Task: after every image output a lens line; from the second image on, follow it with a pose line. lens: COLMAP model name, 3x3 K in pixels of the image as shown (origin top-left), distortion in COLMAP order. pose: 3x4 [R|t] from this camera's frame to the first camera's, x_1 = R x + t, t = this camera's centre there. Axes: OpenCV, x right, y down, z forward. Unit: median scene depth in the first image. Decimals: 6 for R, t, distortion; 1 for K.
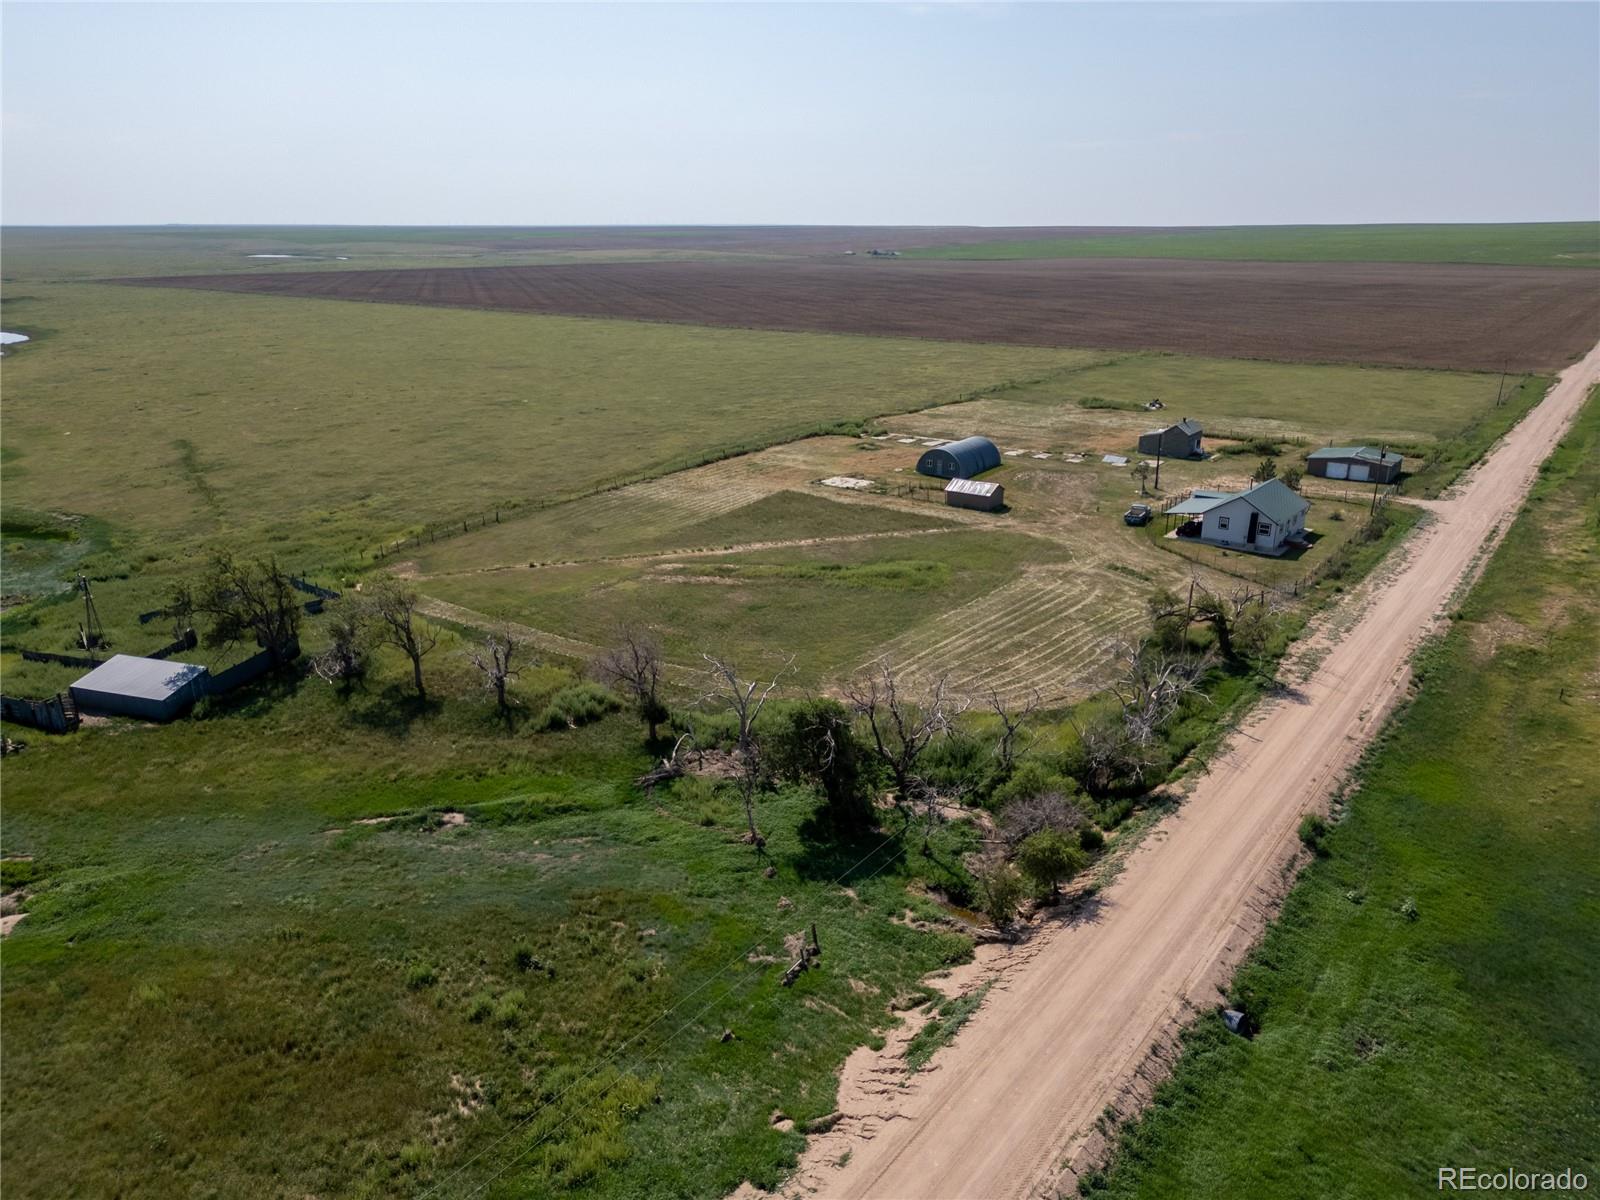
lens RADIAL K [[1118.0, 0, 800.0], [0, 1118.0, 600.0], [0, 0, 1]] dist [0.076755, -0.076650]
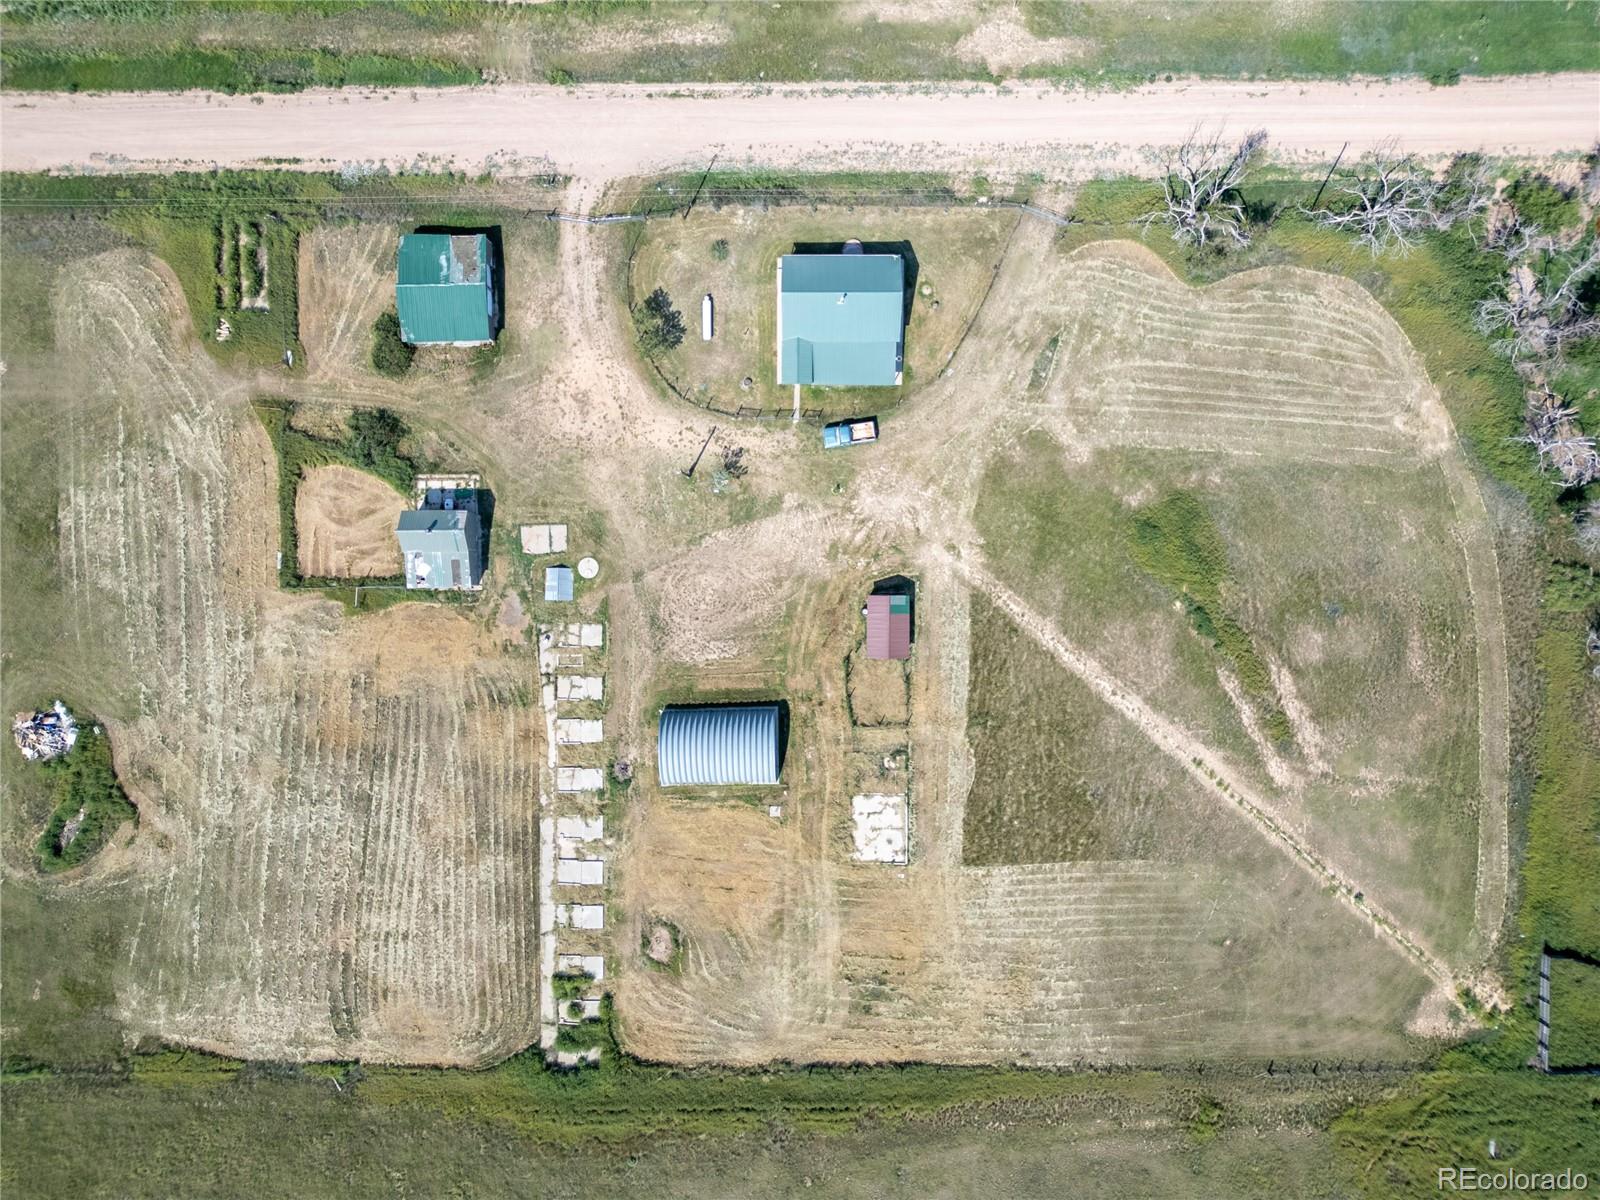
lens RADIAL K [[1118.0, 0, 800.0], [0, 1118.0, 600.0], [0, 0, 1]] dist [0.076755, -0.076650]
pose [[-0.613714, -0.789519, -0.003733, 0.332404], [0.263721, -0.209449, 0.941585, -1.339058], [-0.744181, 0.576880, 0.336755, 1.196847]]
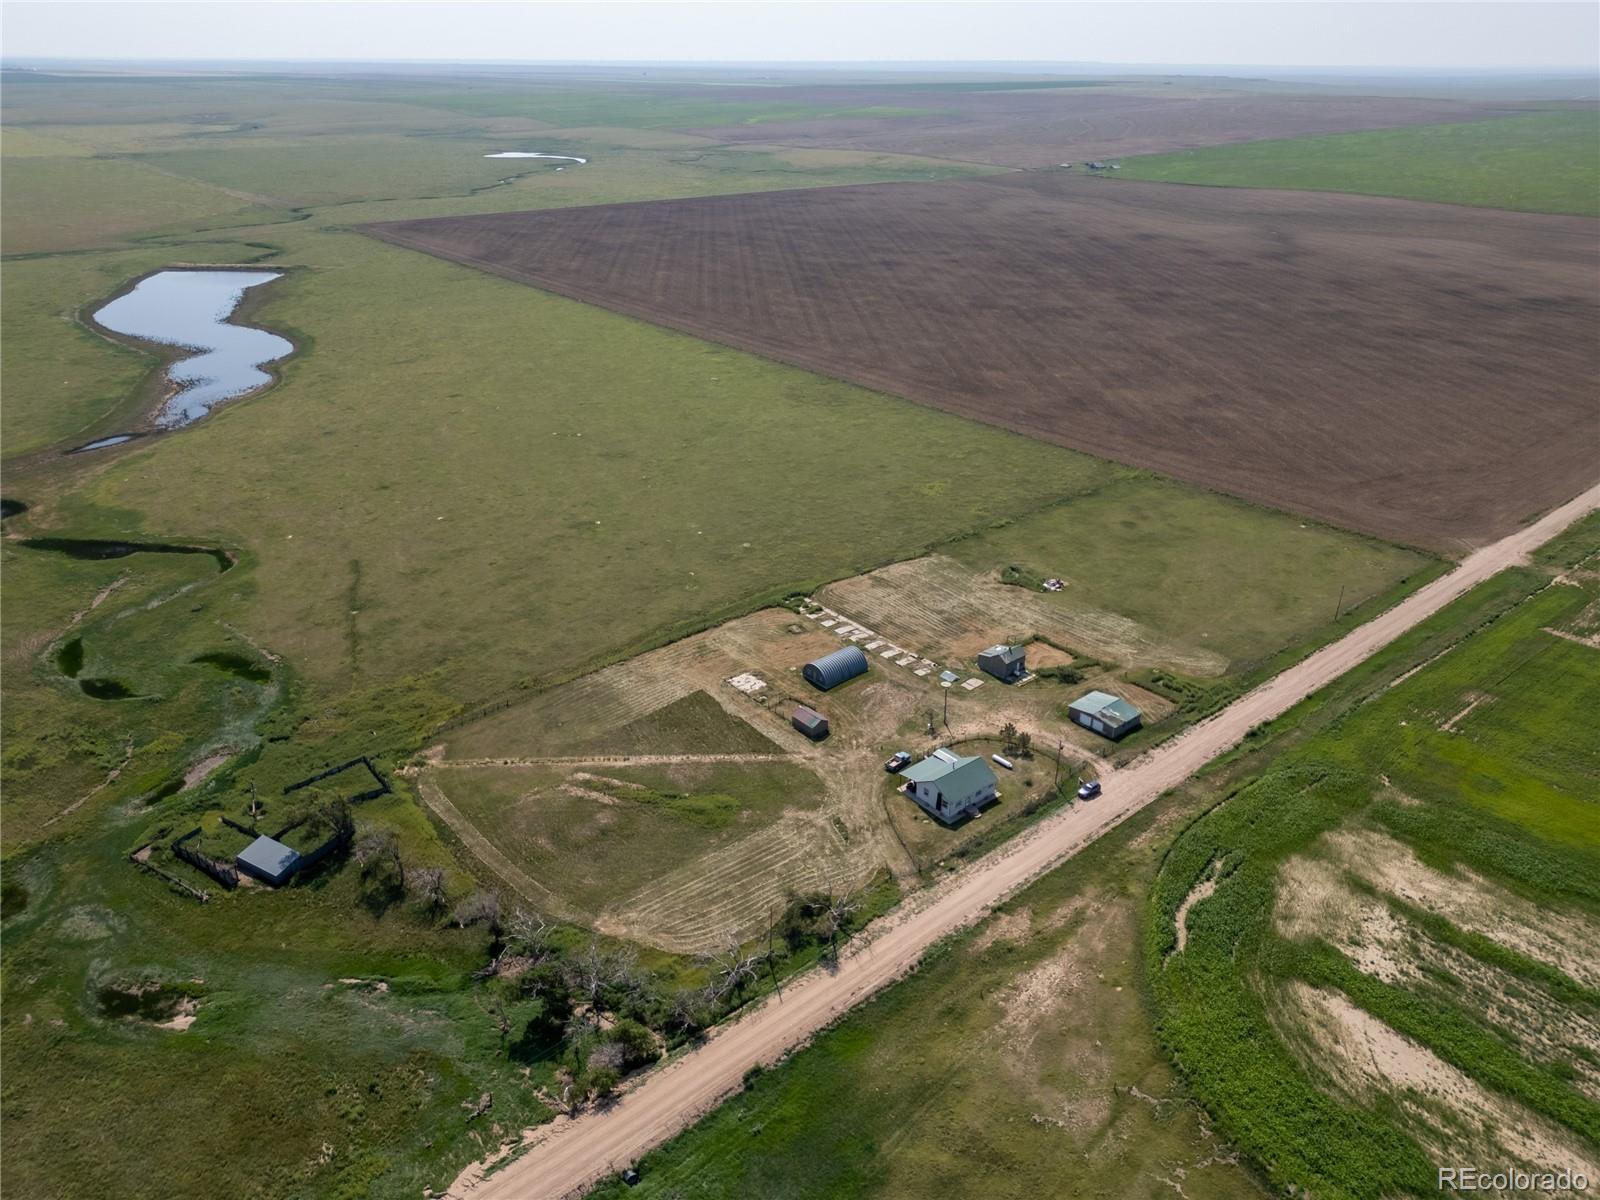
lens RADIAL K [[1118.0, 0, 800.0], [0, 1118.0, 600.0], [0, 0, 1]] dist [0.076755, -0.076650]
pose [[0.976725, 0.099461, -0.190043, 0.636942], [-0.074991, 0.988425, 0.131884, -0.696176], [0.200960, -0.114562, 0.972877, -0.659692]]
